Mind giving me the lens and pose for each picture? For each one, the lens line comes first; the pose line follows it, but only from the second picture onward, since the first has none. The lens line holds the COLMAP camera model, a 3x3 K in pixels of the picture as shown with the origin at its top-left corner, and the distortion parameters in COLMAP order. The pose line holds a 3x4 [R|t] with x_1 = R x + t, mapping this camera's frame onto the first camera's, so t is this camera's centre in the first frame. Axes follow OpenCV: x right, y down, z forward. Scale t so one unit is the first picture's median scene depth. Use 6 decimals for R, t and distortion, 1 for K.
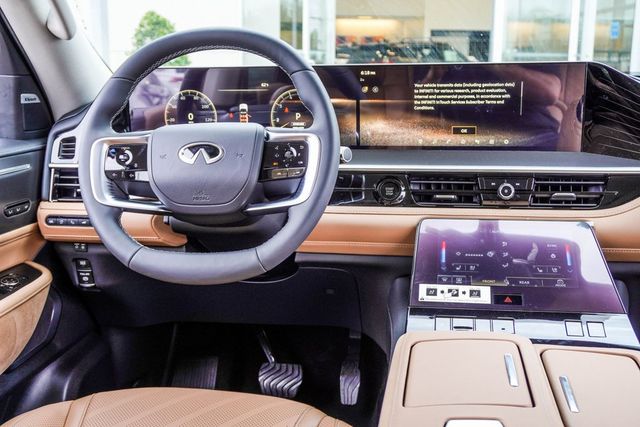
lens RADIAL K [[756.0, 0, 321.5], [0, 756.0, 219.9], [0, 0, 1]] dist [-0.008069, 0.000000]
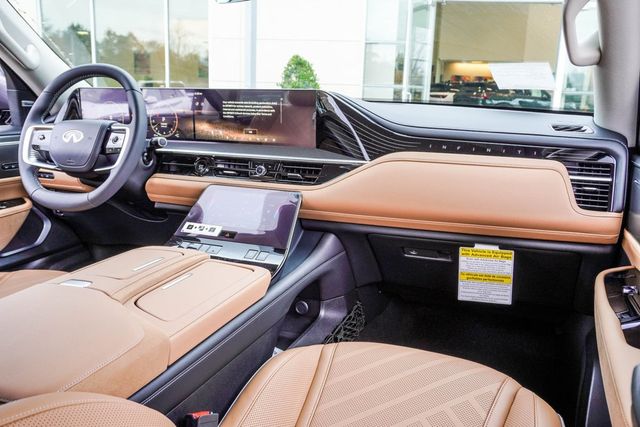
lens RADIAL K [[548.2, 0, 319.5], [0, 548.2, 213.8], [0, 0, 1]] dist [-0.015144, -0.001968]
pose [[0.972369, 0.076596, -0.220524, 0.596609], [-0.074158, 0.997059, 0.019329, 0.020142], [0.221356, -0.002441, 0.975190, -0.087220]]
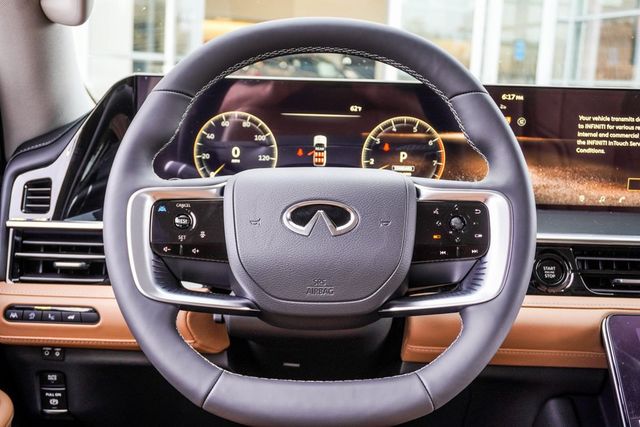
lens RADIAL K [[887.5, 0, 317.3], [0, 887.5, 219.7], [0, 0, 1]] dist [0.008784, 0.000000]
pose [[0.984777, 0.015145, 0.173161, -0.250567], [-0.007754, 0.999033, -0.043280, -0.048339], [-0.173649, 0.041278, 0.983942, 0.248700]]
